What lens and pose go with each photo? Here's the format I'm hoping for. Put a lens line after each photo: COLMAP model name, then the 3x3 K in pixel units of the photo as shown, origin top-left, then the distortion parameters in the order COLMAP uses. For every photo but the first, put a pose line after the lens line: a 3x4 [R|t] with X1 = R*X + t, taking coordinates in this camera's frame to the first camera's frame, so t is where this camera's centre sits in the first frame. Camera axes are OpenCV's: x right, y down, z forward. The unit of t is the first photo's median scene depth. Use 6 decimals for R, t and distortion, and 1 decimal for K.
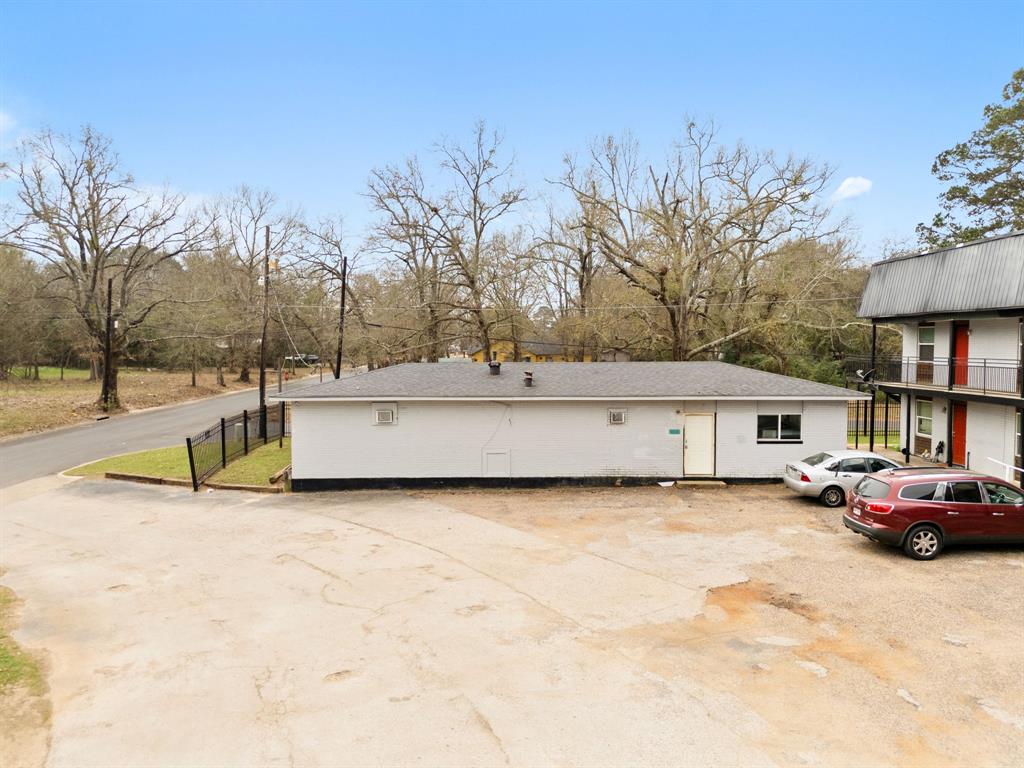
lens RADIAL K [[760.4, 0, 512.0], [0, 760.4, 384.0], [0, 0, 1]] dist [0.065662, -0.055950]
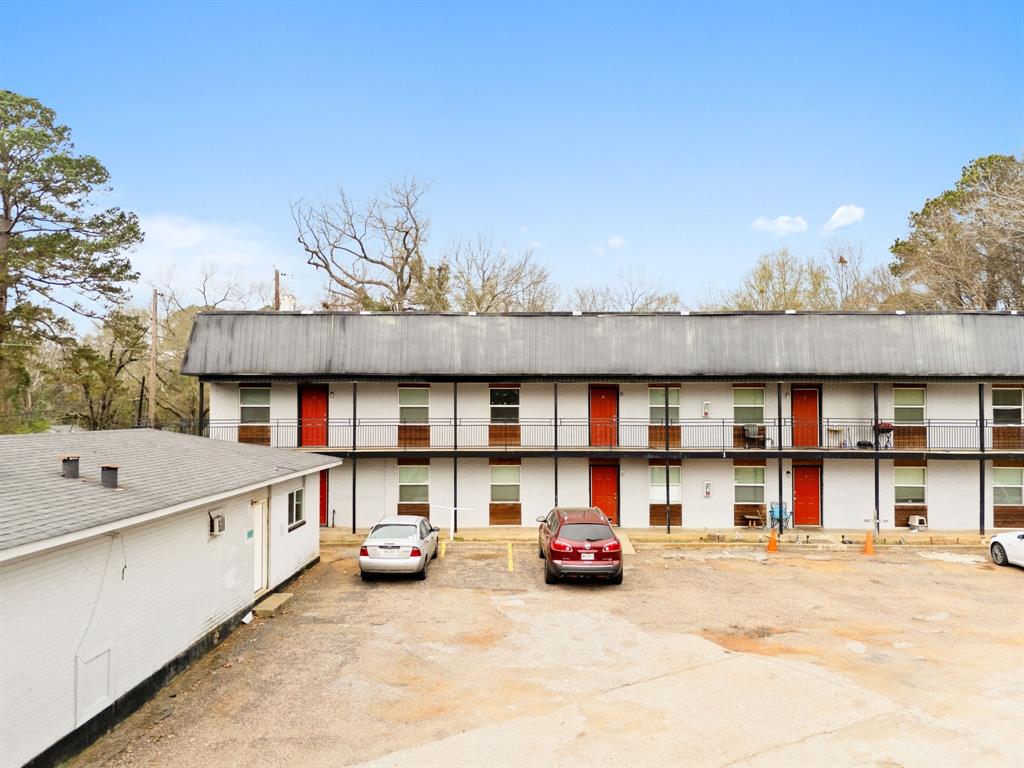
lens RADIAL K [[760.4, 0, 512.0], [0, 760.4, 384.0], [0, 0, 1]] dist [0.065662, -0.055950]
pose [[0.013359, 0.037509, 0.999207, -0.763308], [0.052660, 0.997883, -0.038163, -0.049261], [-0.998523, 0.053128, 0.011355, 1.304032]]
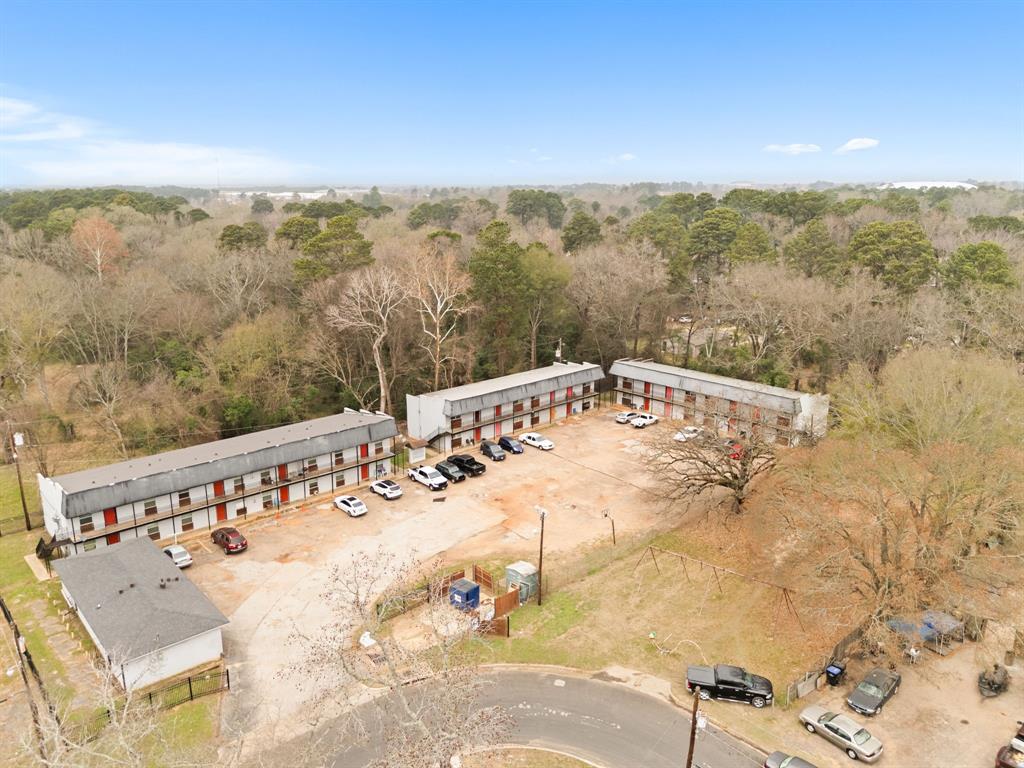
lens RADIAL K [[760.4, 0, 512.0], [0, 760.4, 384.0], [0, 0, 1]] dist [0.065662, -0.055950]
pose [[-0.661485, -0.196774, 0.723684, -4.099782], [0.036538, 0.955363, 0.293167, -2.244523], [-0.749068, 0.220368, -0.624768, 2.788032]]
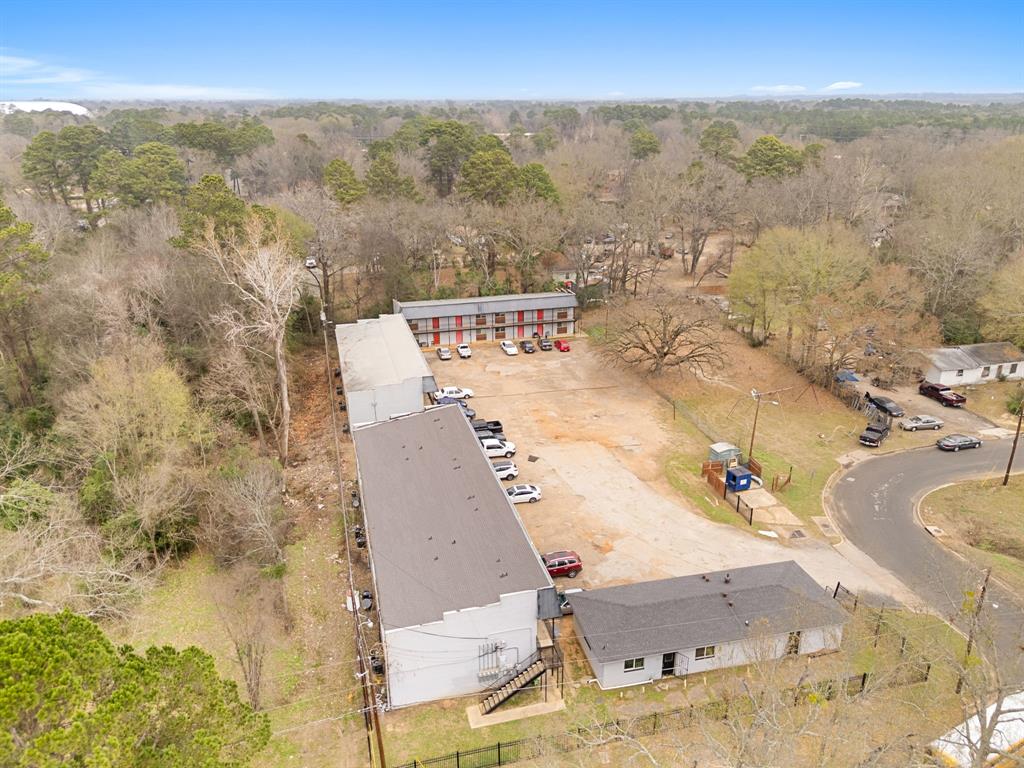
lens RADIAL K [[749.5, 0, 517.4], [0, 749.5, 398.9], [0, 0, 1]] dist [0.074003, -0.063452]
pose [[-0.971054, 0.086350, -0.222707, 1.812538], [-0.014427, 0.909465, 0.415531, -2.529977], [0.238425, 0.406716, -0.881893, 4.669453]]
